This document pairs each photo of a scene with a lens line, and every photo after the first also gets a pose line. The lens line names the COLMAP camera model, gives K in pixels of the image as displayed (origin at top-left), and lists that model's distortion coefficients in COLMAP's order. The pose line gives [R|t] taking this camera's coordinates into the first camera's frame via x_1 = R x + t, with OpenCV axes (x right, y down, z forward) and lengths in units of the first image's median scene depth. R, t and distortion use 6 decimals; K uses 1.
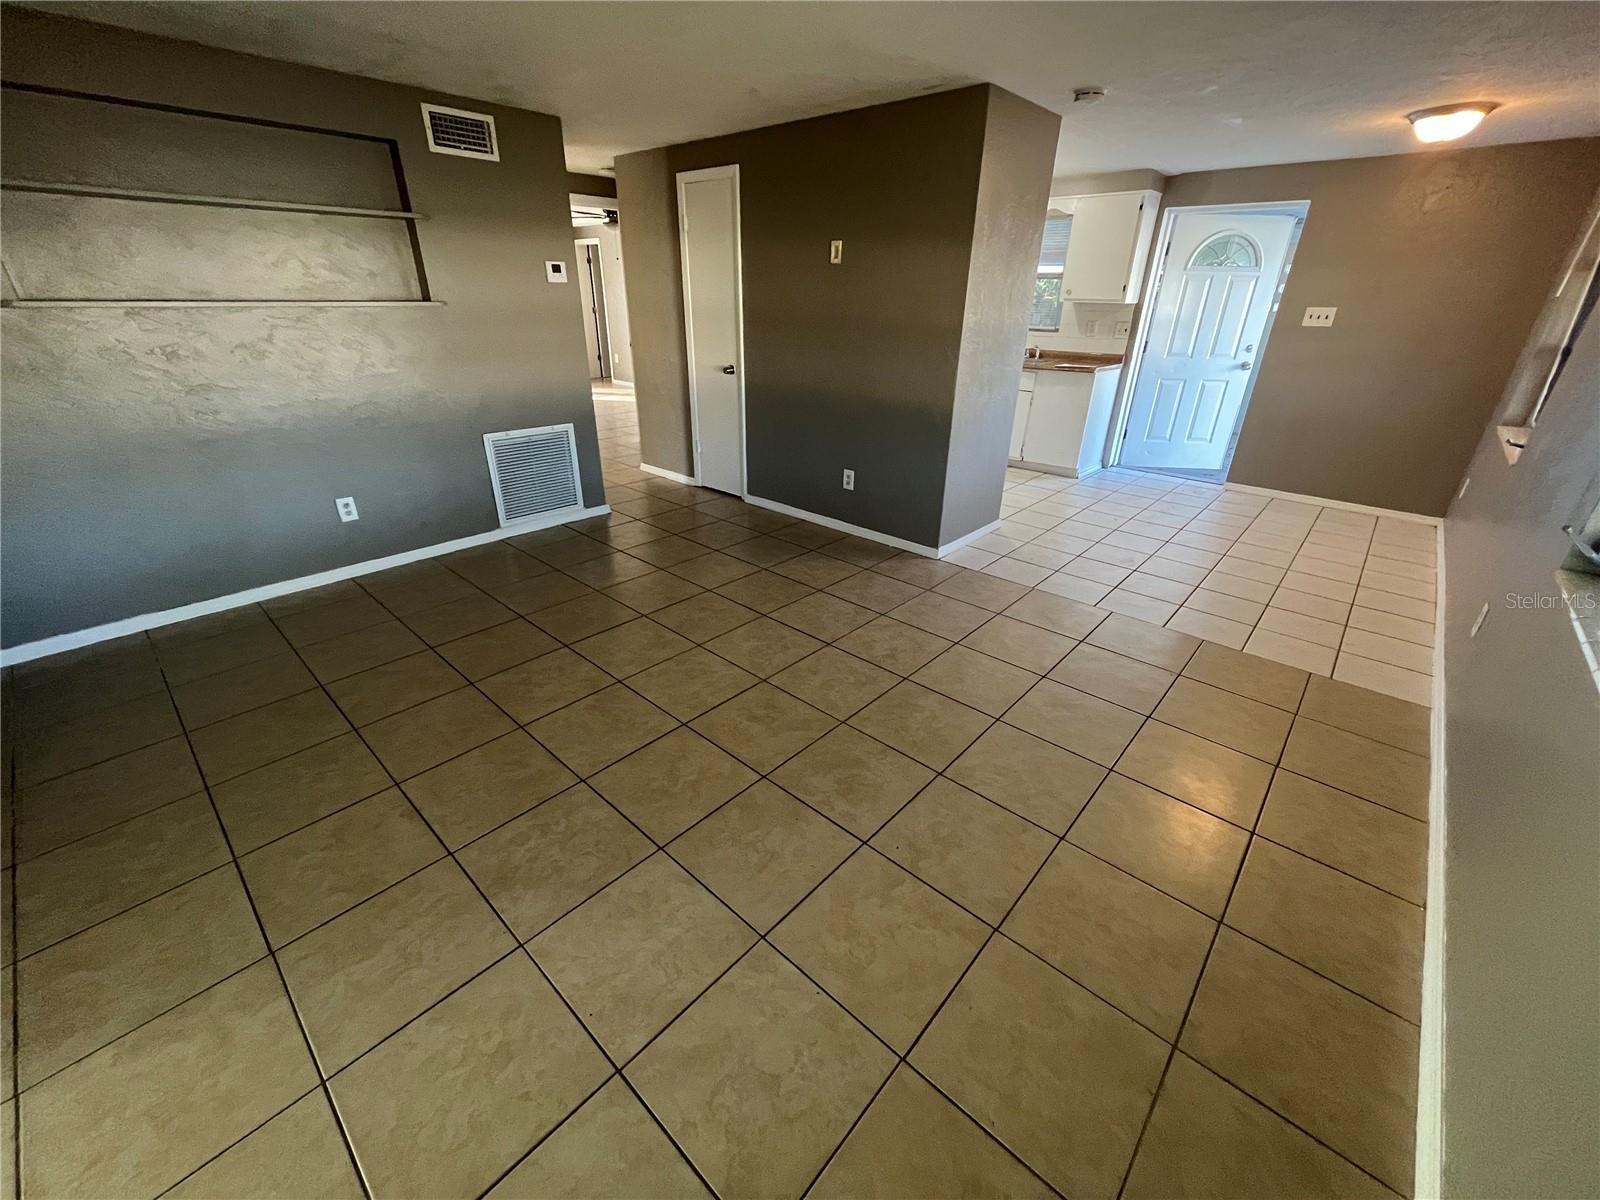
lens RADIAL K [[641.8, 0, 798.3], [0, 641.8, 602.7], [0, 0, 1]] dist [-0.007675, 0.000077]
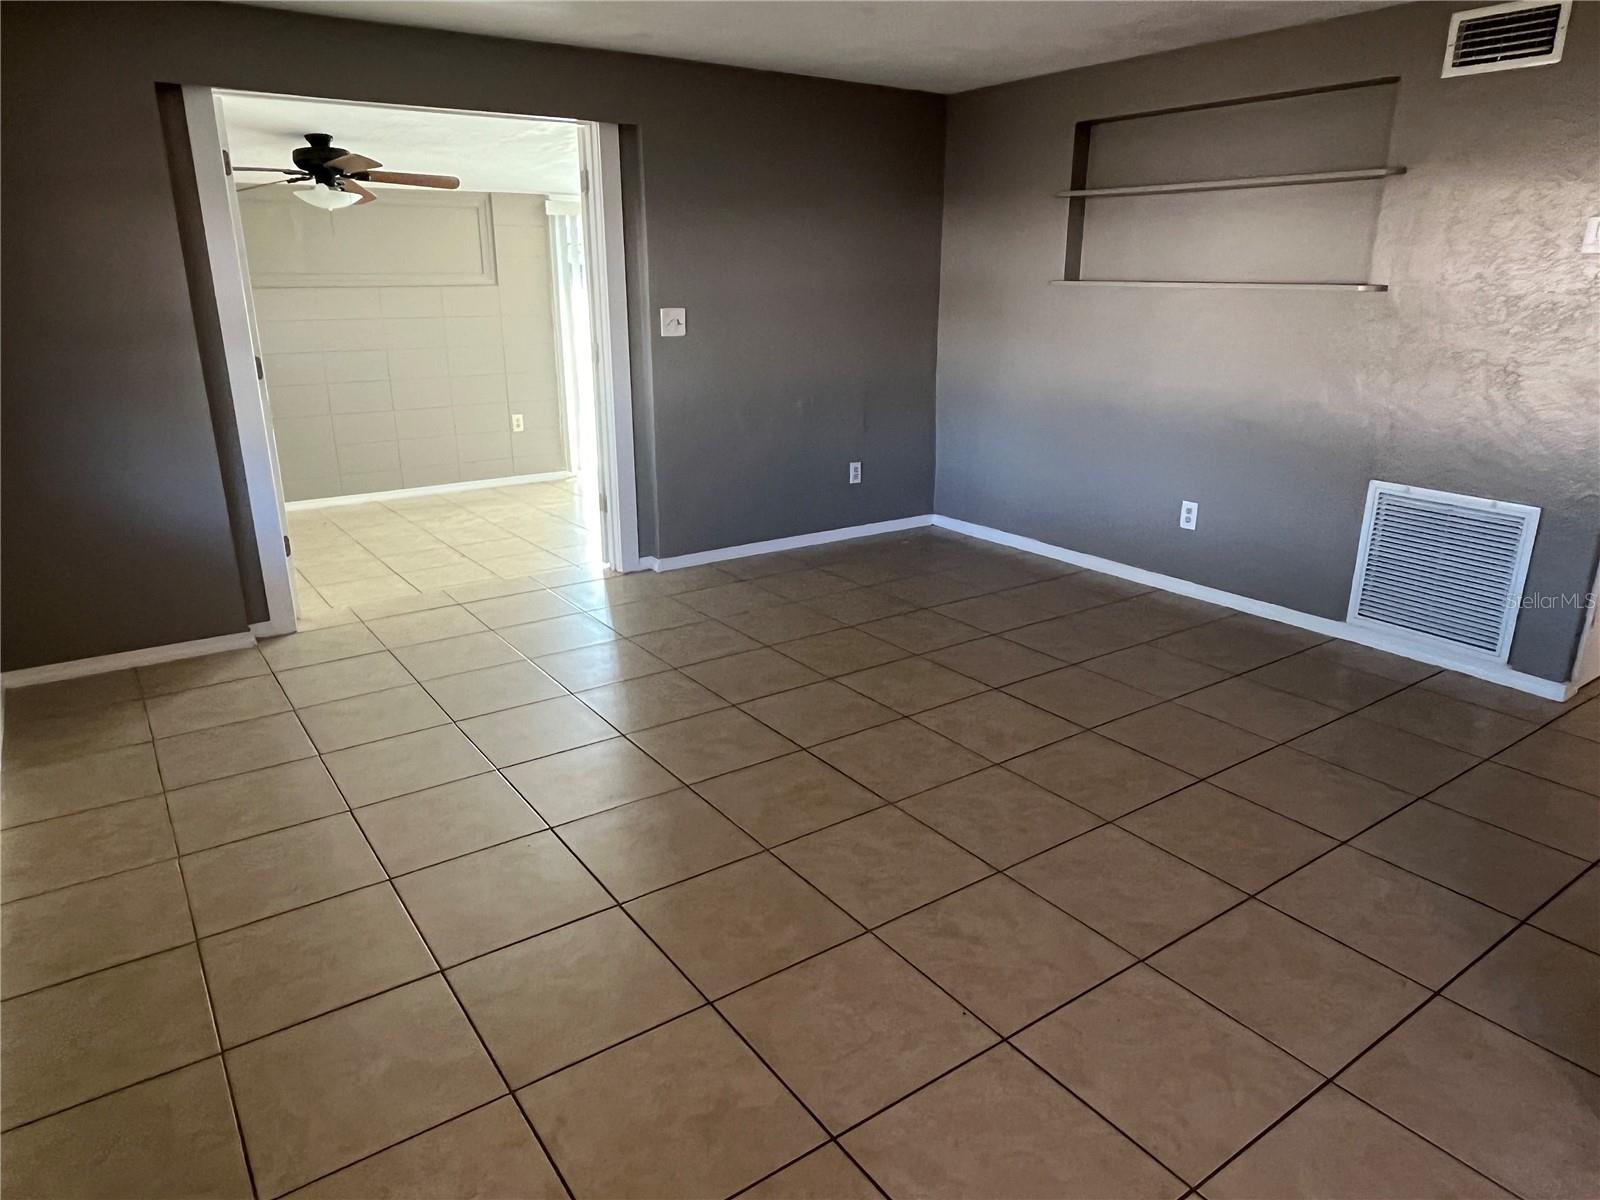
lens RADIAL K [[1029.5, 0, 801.0], [0, 1029.5, 594.9], [0, 0, 1]] dist [0.003786, 0.000240]
pose [[-0.216747, 0.276810, -0.936161, 0.848691], [-0.428909, 0.834443, 0.346037, -0.366434], [0.876960, 0.476530, -0.062137, 0.804529]]
